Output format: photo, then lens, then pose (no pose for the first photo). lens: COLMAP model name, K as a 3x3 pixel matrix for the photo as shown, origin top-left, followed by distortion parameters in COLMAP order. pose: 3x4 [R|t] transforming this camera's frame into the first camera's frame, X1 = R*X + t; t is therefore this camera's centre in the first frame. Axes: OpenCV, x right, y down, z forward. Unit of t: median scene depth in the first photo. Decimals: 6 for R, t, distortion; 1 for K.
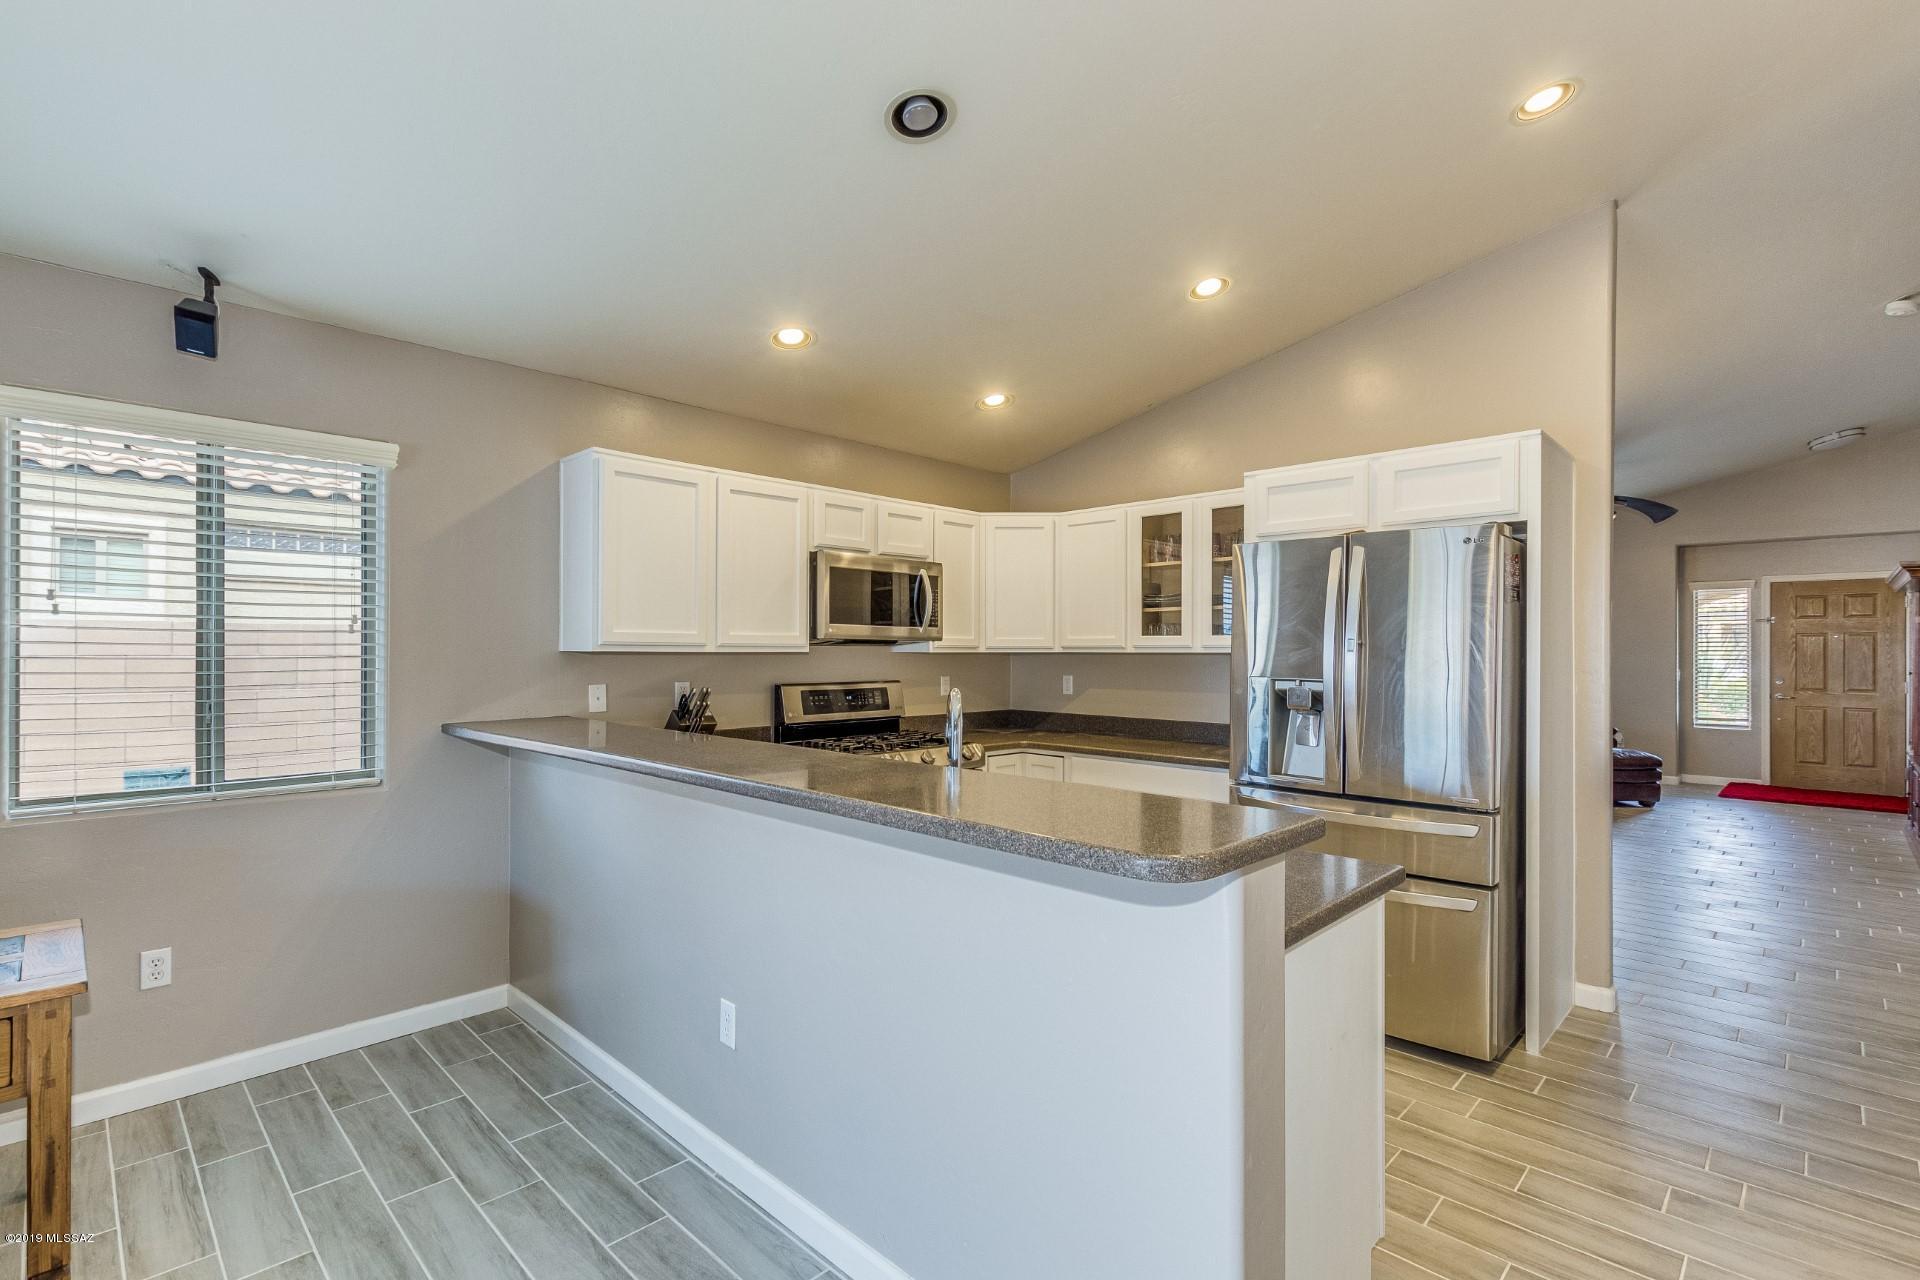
lens RADIAL K [[895.2, 0, 941.6], [0, 895.2, 645.1], [0, 0, 1]] dist [0.002726, -0.002085]
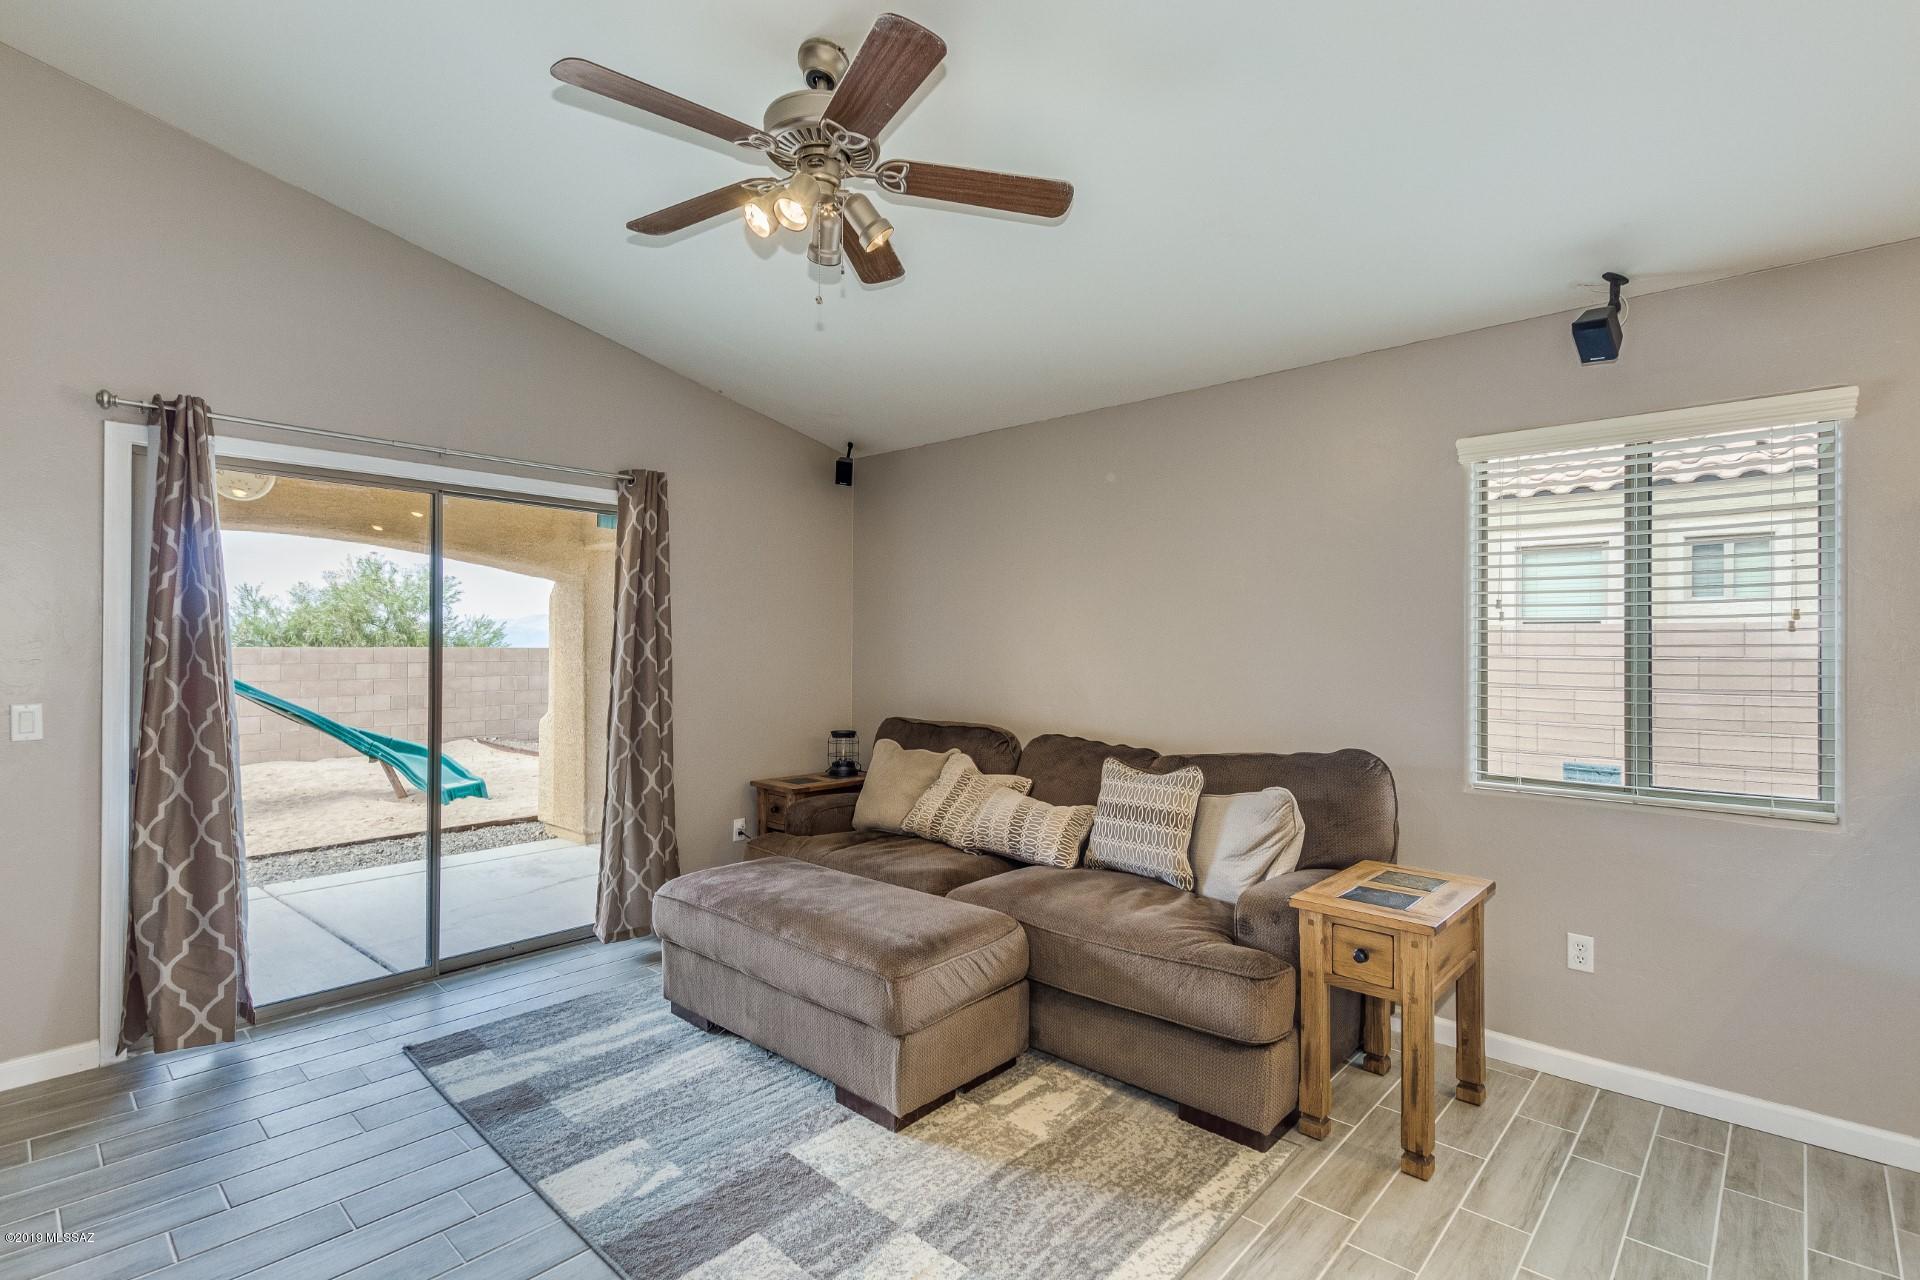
lens RADIAL K [[895.2, 0, 947.5], [0, 895.2, 638.5], [0, 0, 1]] dist [0.002726, -0.002085]
pose [[0.025616, -0.011548, -0.999605, 0.154929], [0.002970, 0.999930, -0.011475, 0.000313], [0.999667, -0.002675, 0.025649, 0.216737]]
